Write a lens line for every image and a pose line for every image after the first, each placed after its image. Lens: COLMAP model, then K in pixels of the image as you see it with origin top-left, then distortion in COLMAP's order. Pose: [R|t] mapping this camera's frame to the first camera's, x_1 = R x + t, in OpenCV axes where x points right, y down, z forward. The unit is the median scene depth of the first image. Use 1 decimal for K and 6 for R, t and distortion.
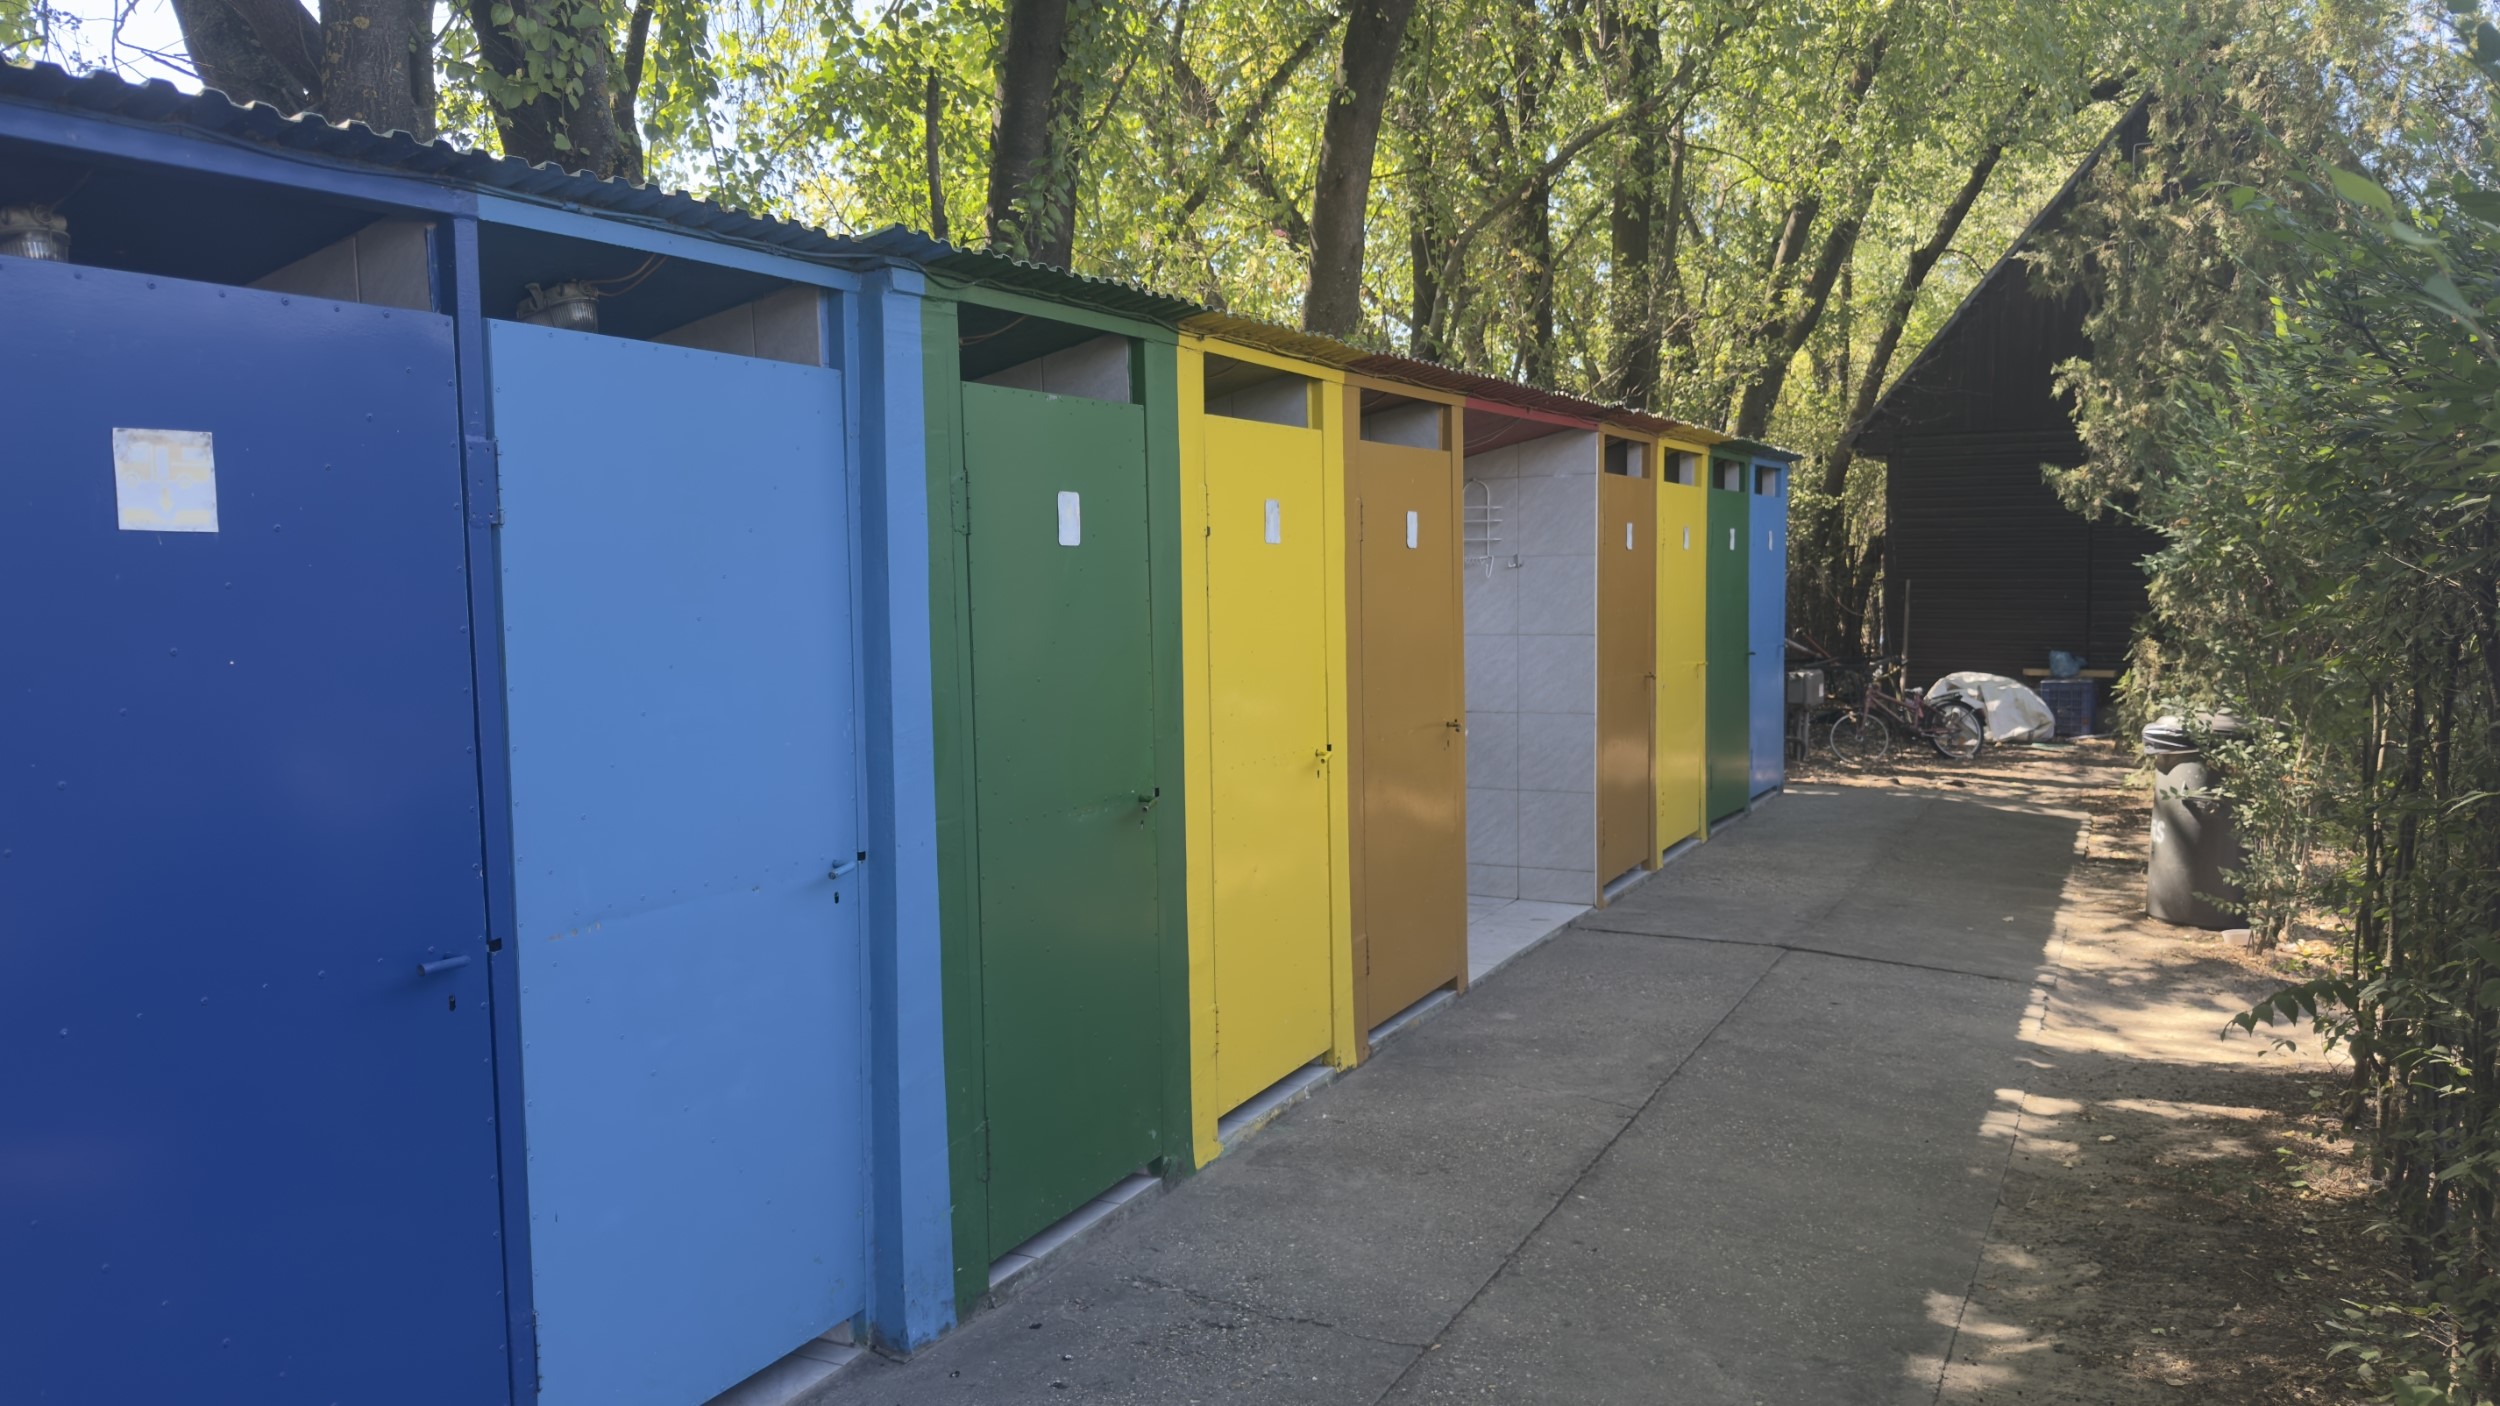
lens RADIAL K [[1754.5, 0, 1250.0], [0, 1754.5, 703.0], [0, 0, 1]] dist [0.066426, -0.122827]
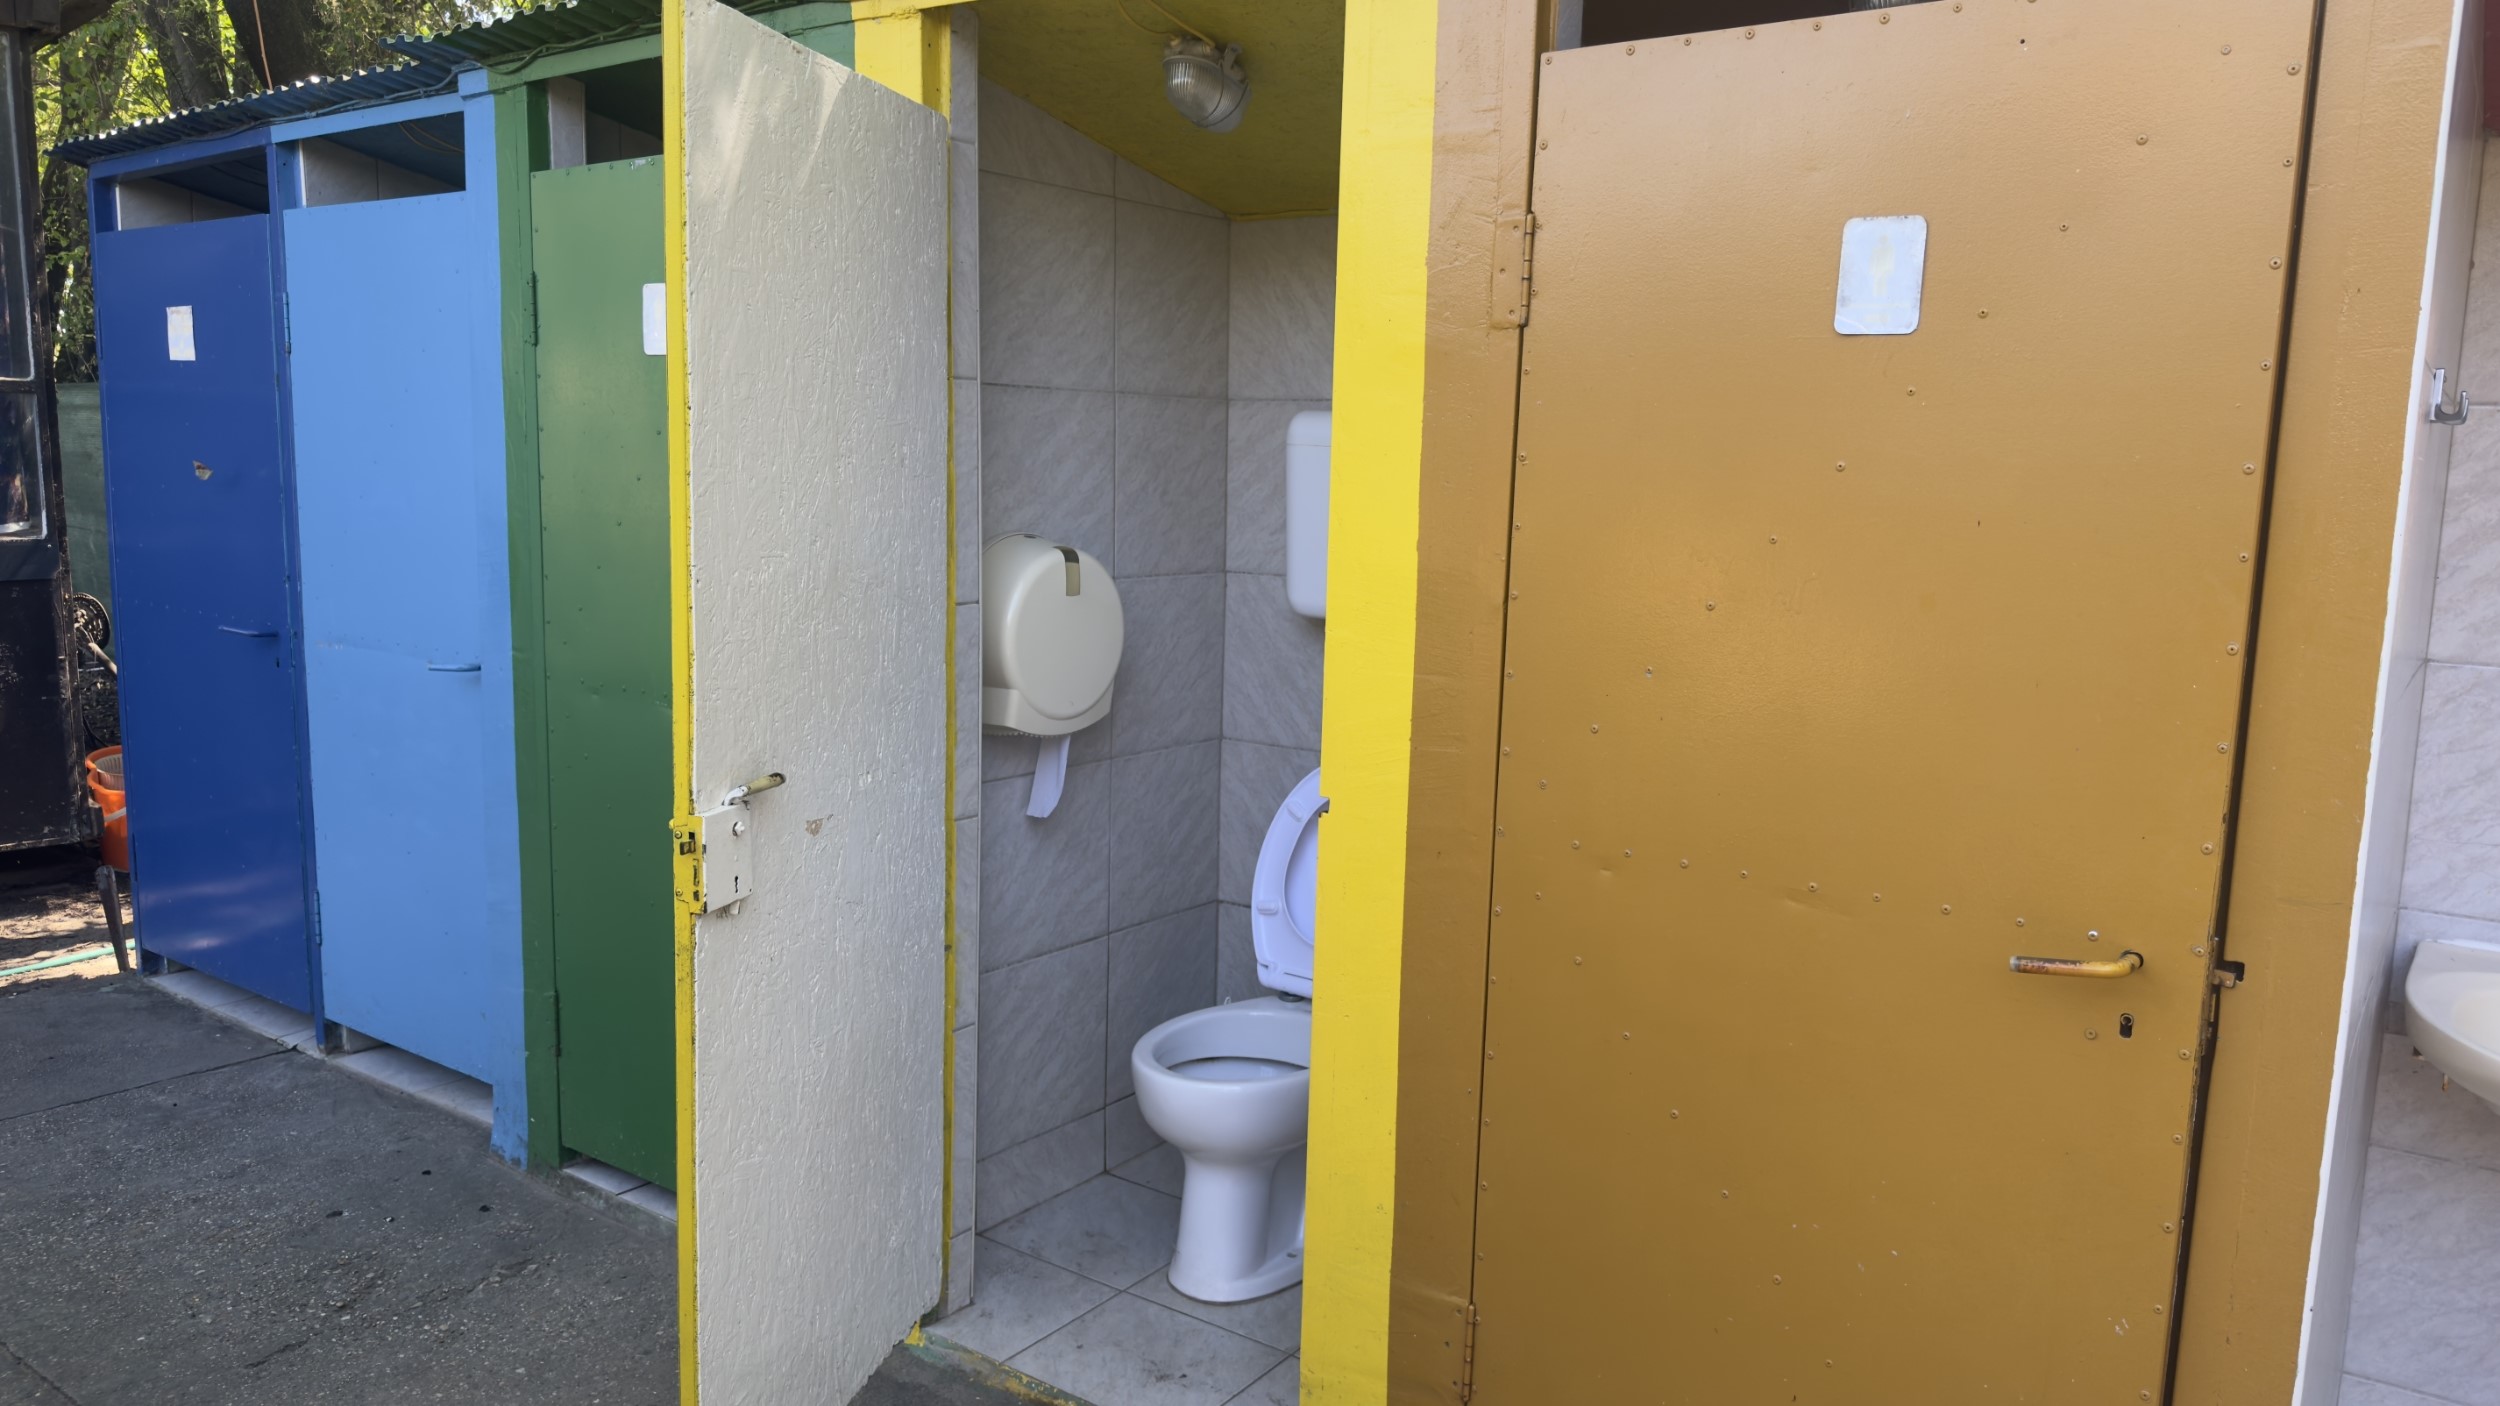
lens RADIAL K [[1826.5, 0, 1250.6], [0, 1826.5, 669.1], [0, 0, 1]] dist [-0.050786, -0.004489]
pose [[-0.160544, 0.167763, -0.972667, 0.645192], [-0.076099, 0.980412, 0.181660, -0.119703], [0.984091, 0.103184, -0.144632, 1.413886]]
